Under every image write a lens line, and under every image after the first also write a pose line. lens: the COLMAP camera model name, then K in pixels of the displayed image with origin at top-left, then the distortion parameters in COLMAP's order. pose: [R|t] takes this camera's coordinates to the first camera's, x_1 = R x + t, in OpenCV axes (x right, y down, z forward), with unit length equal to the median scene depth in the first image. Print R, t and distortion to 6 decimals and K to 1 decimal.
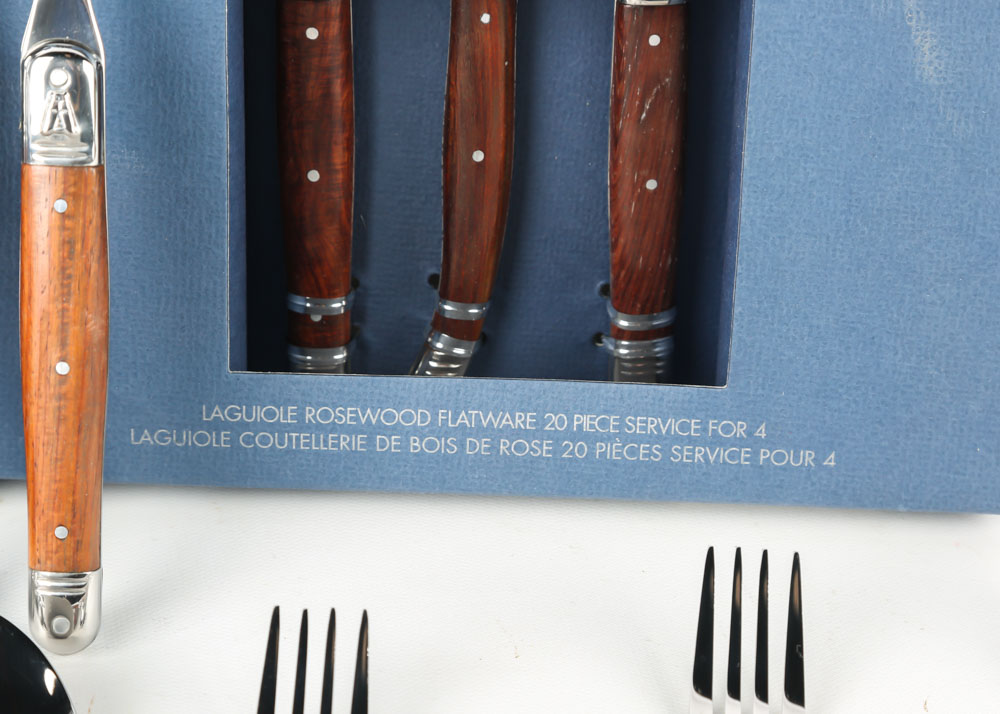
lens RADIAL K [[3129.8, 0, 524.7], [0, 3129.8, 359.3], [0, 0, 1]] dist [0.281609, 1.458514]
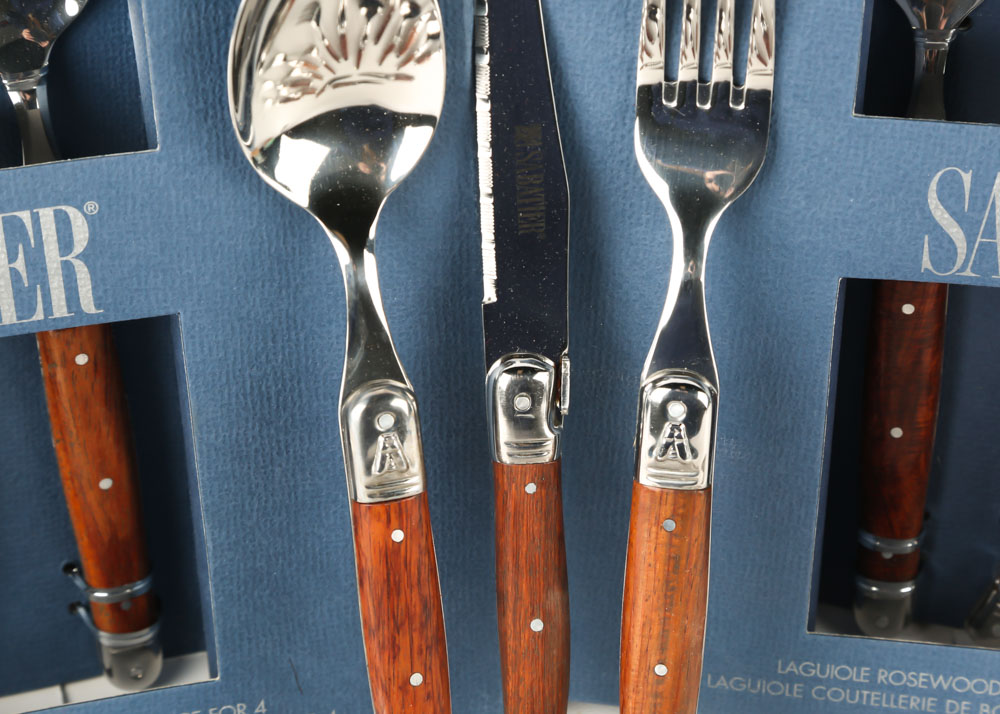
lens RADIAL K [[3129.8, 0, 524.7], [0, 3129.8, 359.3], [0, 0, 1]] dist [0.281609, 1.458514]
pose [[0.990764, 0.064314, -0.119378, -0.068142], [-0.046364, 0.987978, 0.147480, -0.231802], [0.127428, -0.140583, 0.981834, -0.013037]]
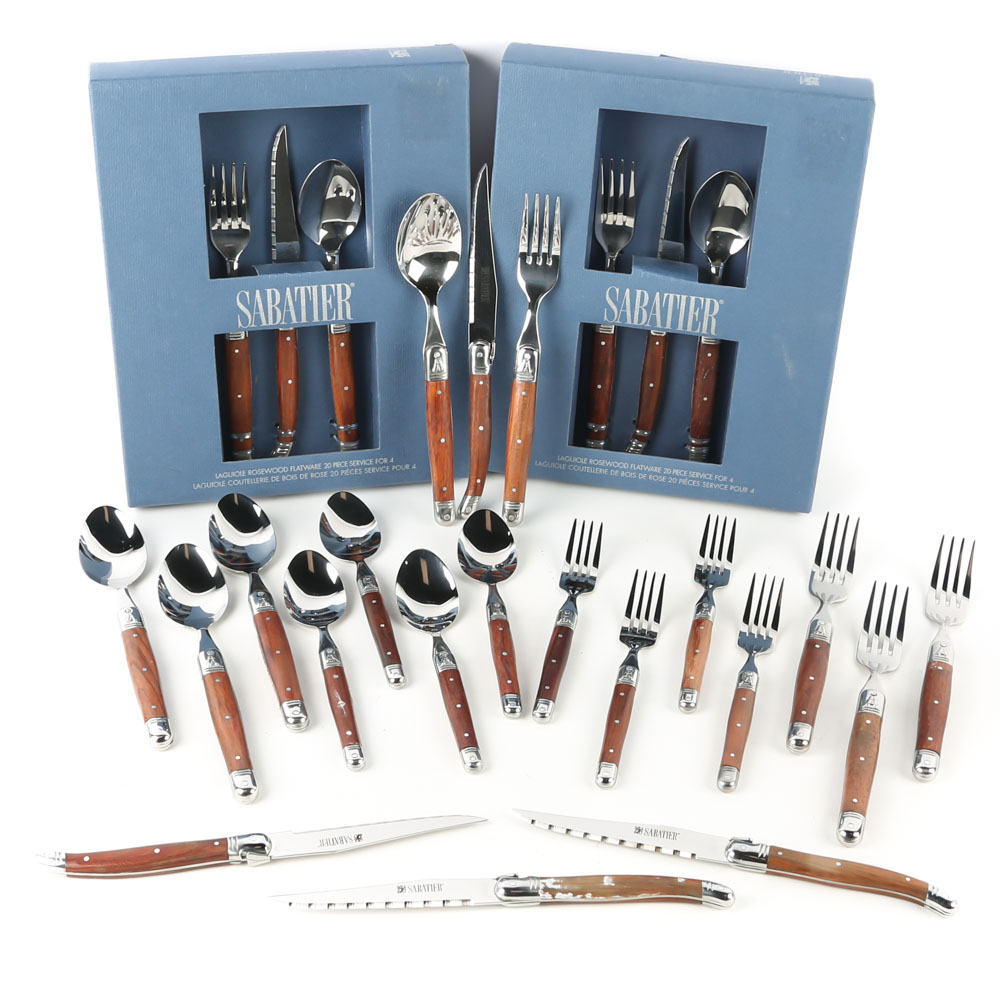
lens RADIAL K [[1677.0, 0, 500.0], [0, 1677.0, 500.0], [0, 0, 1]] dist [-0.150203, 0.101660]
pose [[0.988126, 0.096873, -0.119259, 0.047761], [-0.090971, 0.994389, 0.053985, -0.027229], [0.123819, -0.042494, 0.991394, -0.713159]]
